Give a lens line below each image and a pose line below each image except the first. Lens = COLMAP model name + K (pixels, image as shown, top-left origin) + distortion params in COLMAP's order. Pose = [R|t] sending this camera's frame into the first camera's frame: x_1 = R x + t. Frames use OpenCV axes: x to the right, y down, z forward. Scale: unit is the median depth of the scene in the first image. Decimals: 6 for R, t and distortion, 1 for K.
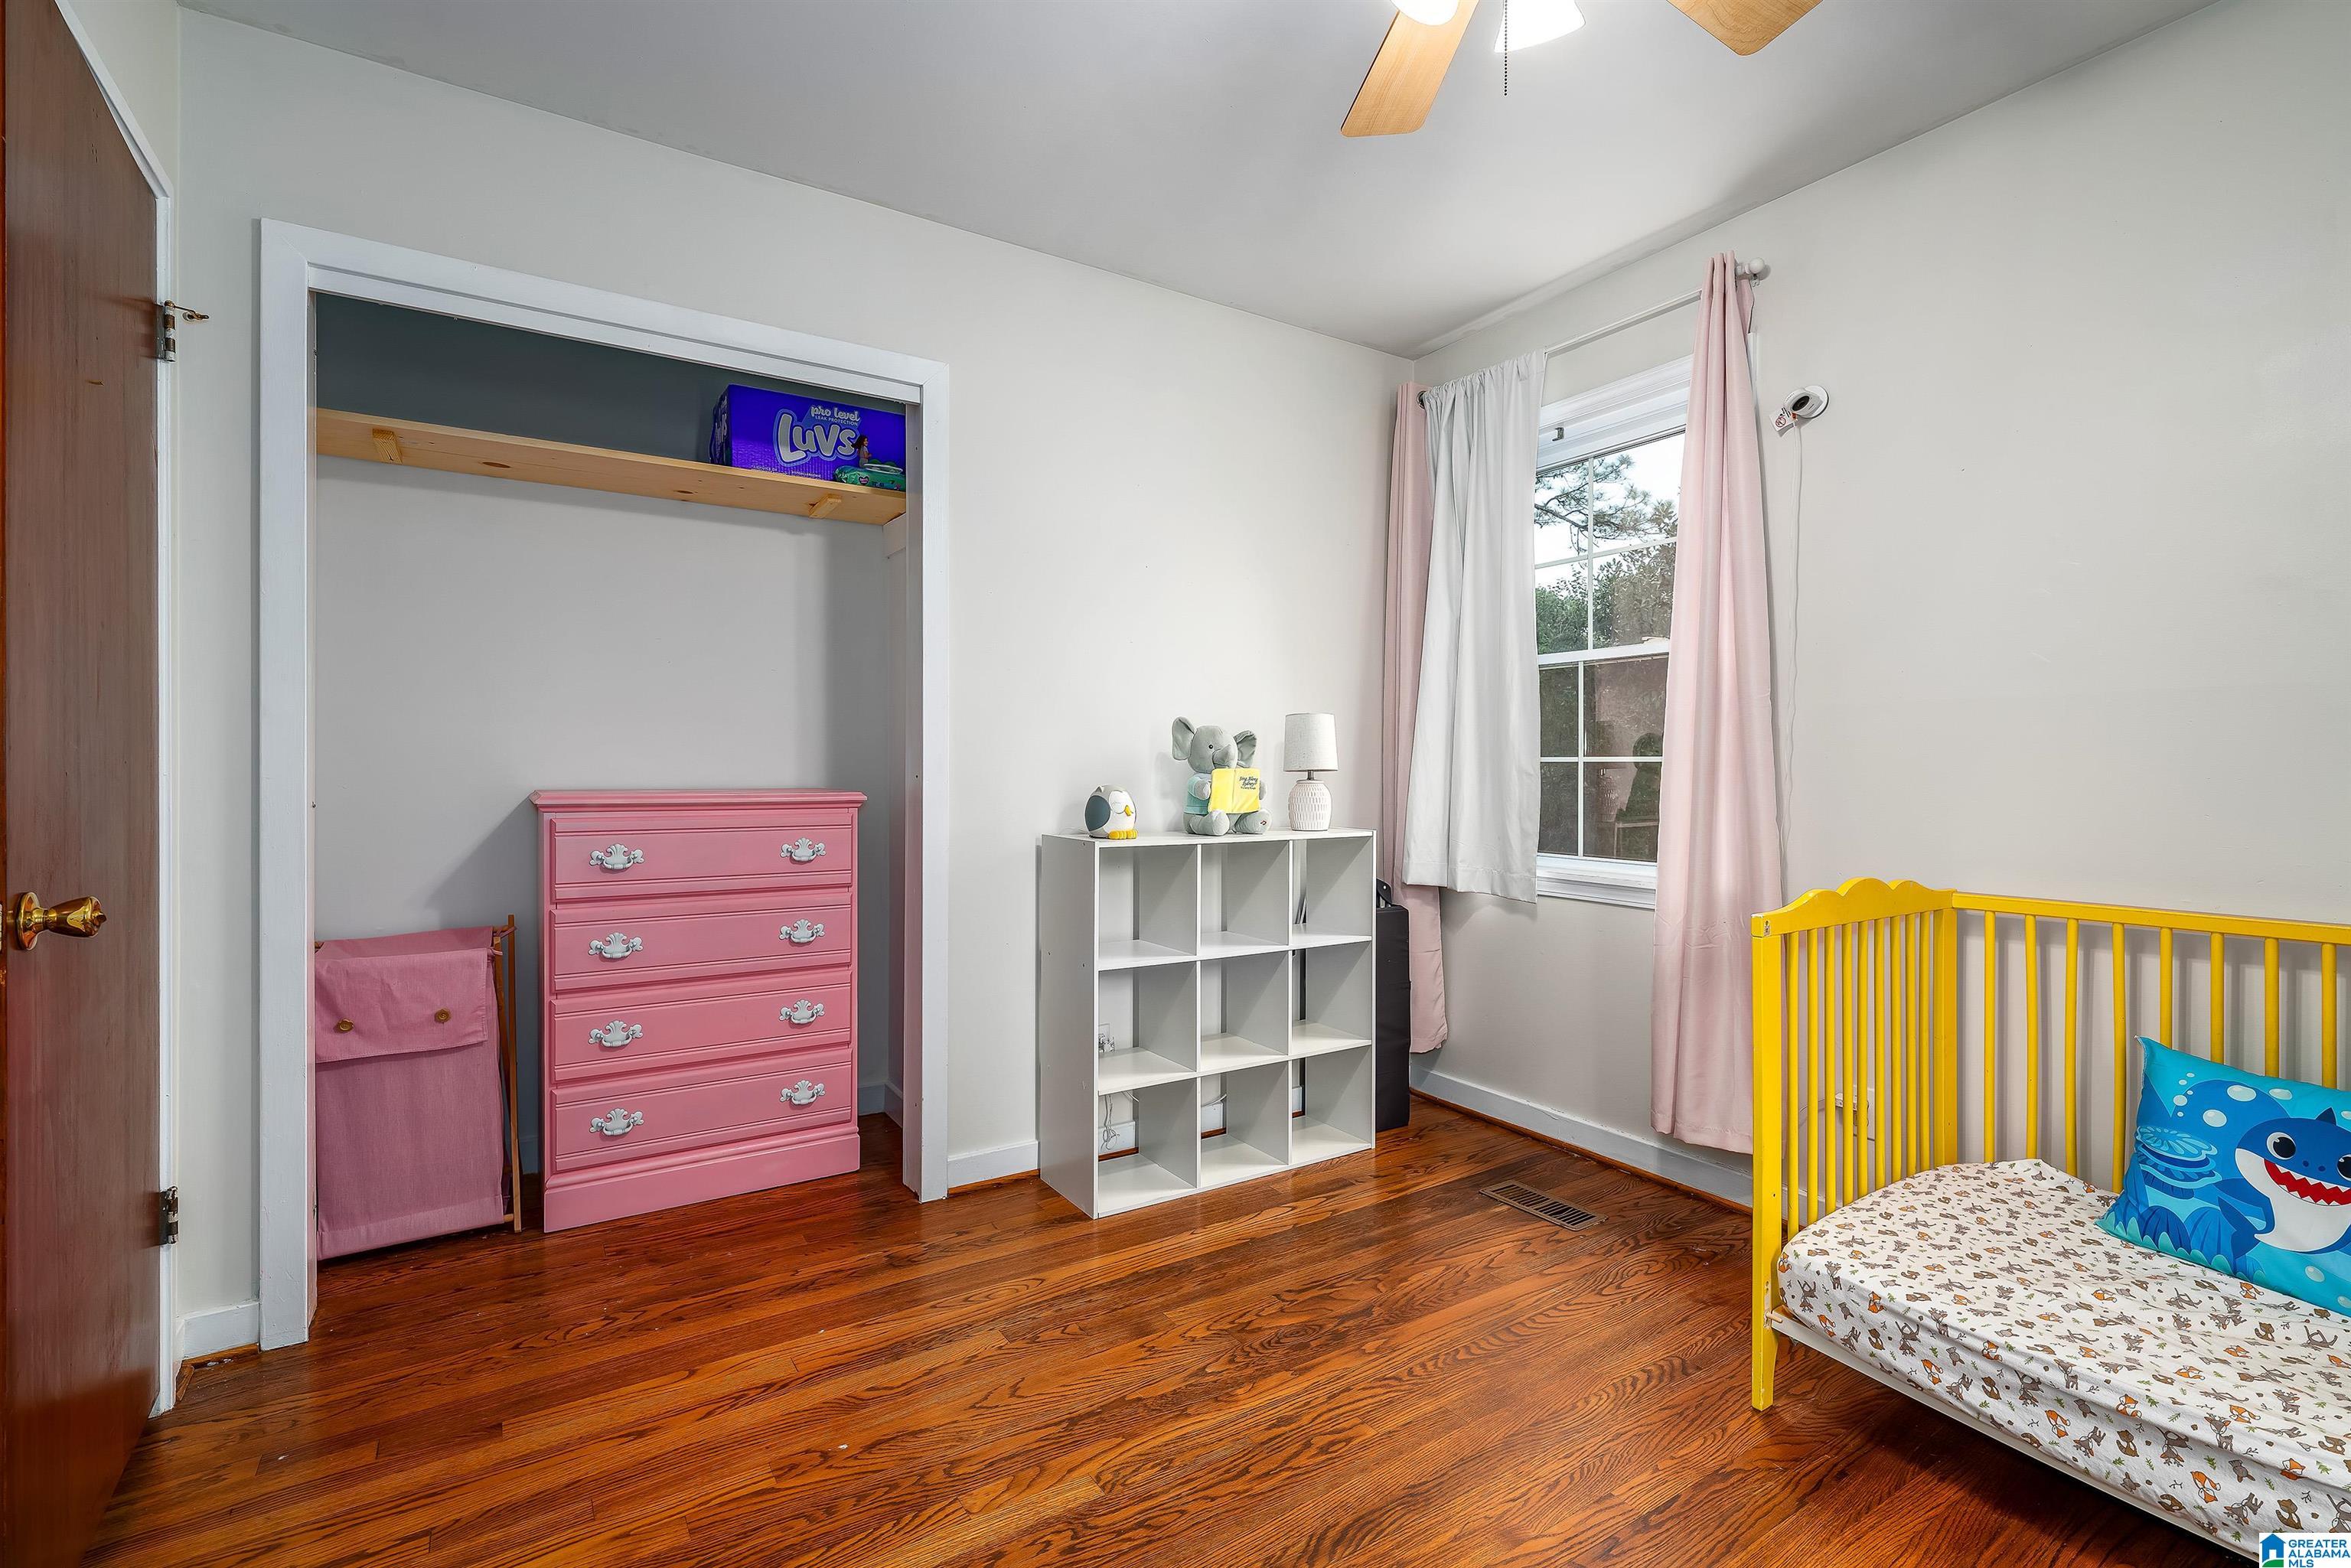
lens RADIAL K [[1068.9, 0, 1175.5], [0, 1068.9, 784.0], [0, 0, 1]] dist [0.002428, 0.001061]
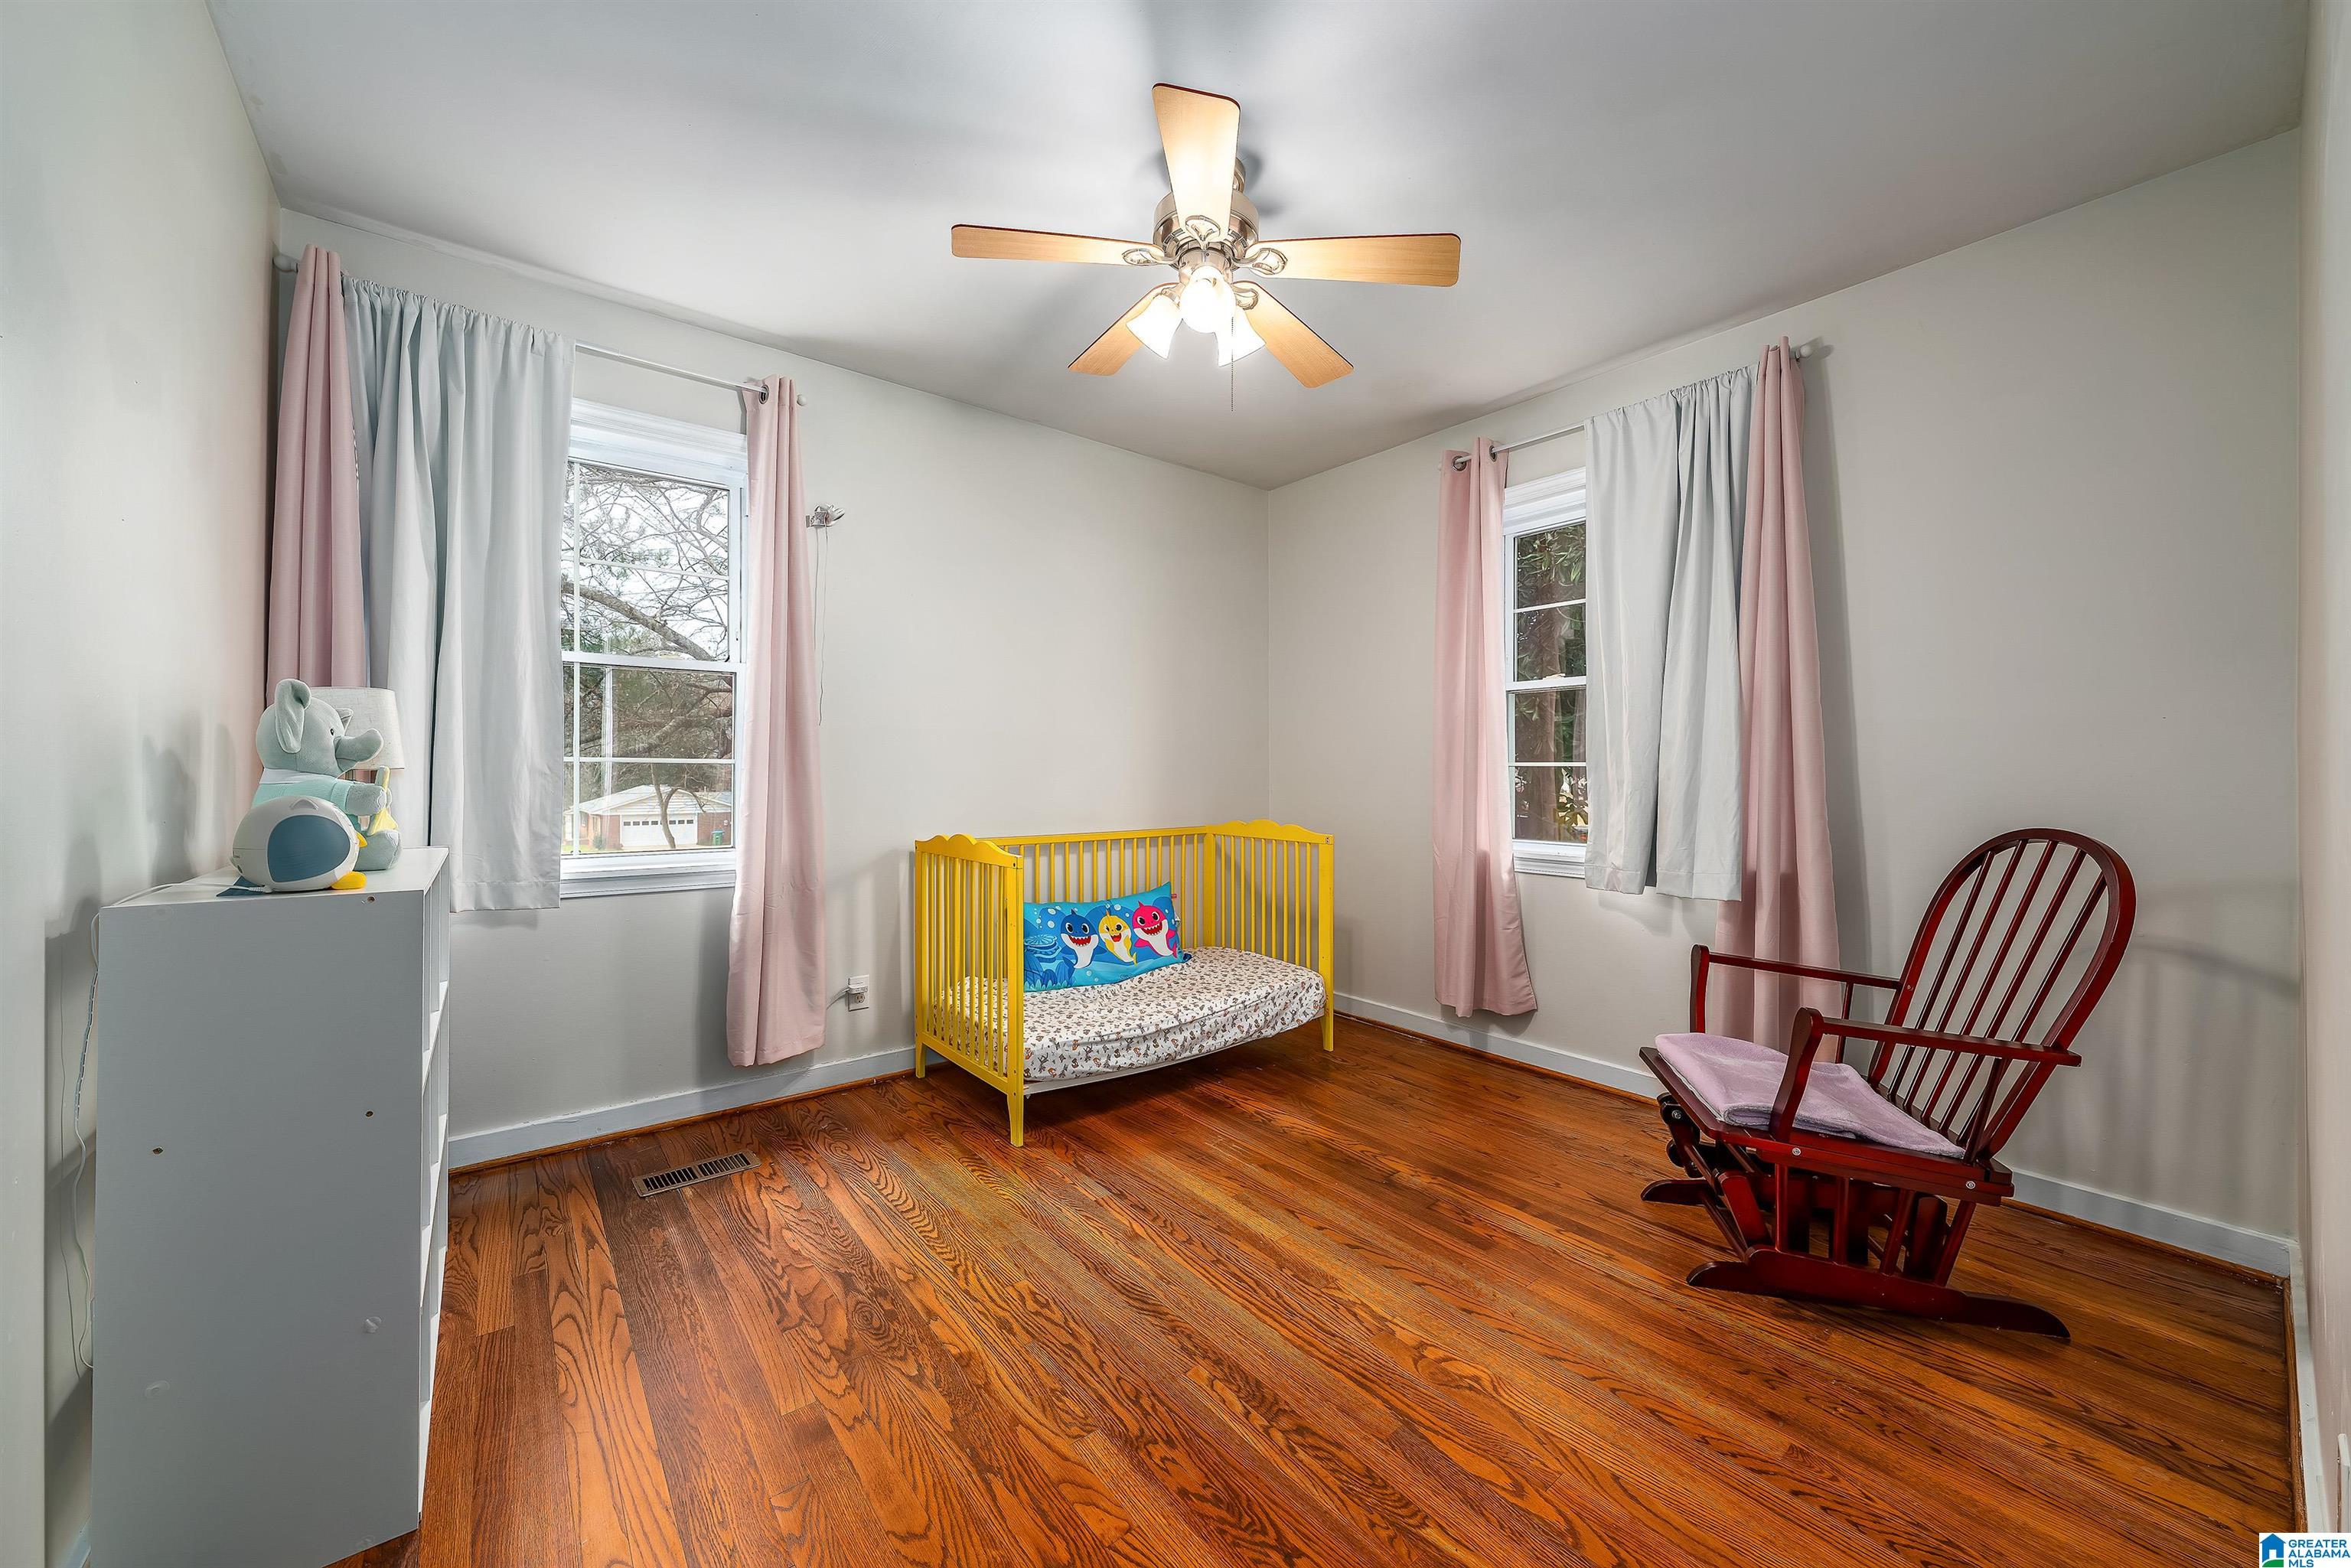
lens RADIAL K [[863.1, 0, 1175.1], [0, 863.1, 767.8], [0, 0, 1]] dist [-0.001392, -0.000080]
pose [[-0.101423, 0.004297, 0.994834, -0.913167], [0.011674, 0.999927, -0.003129, -0.011841], [-0.994775, 0.011296, -0.101466, 0.956293]]
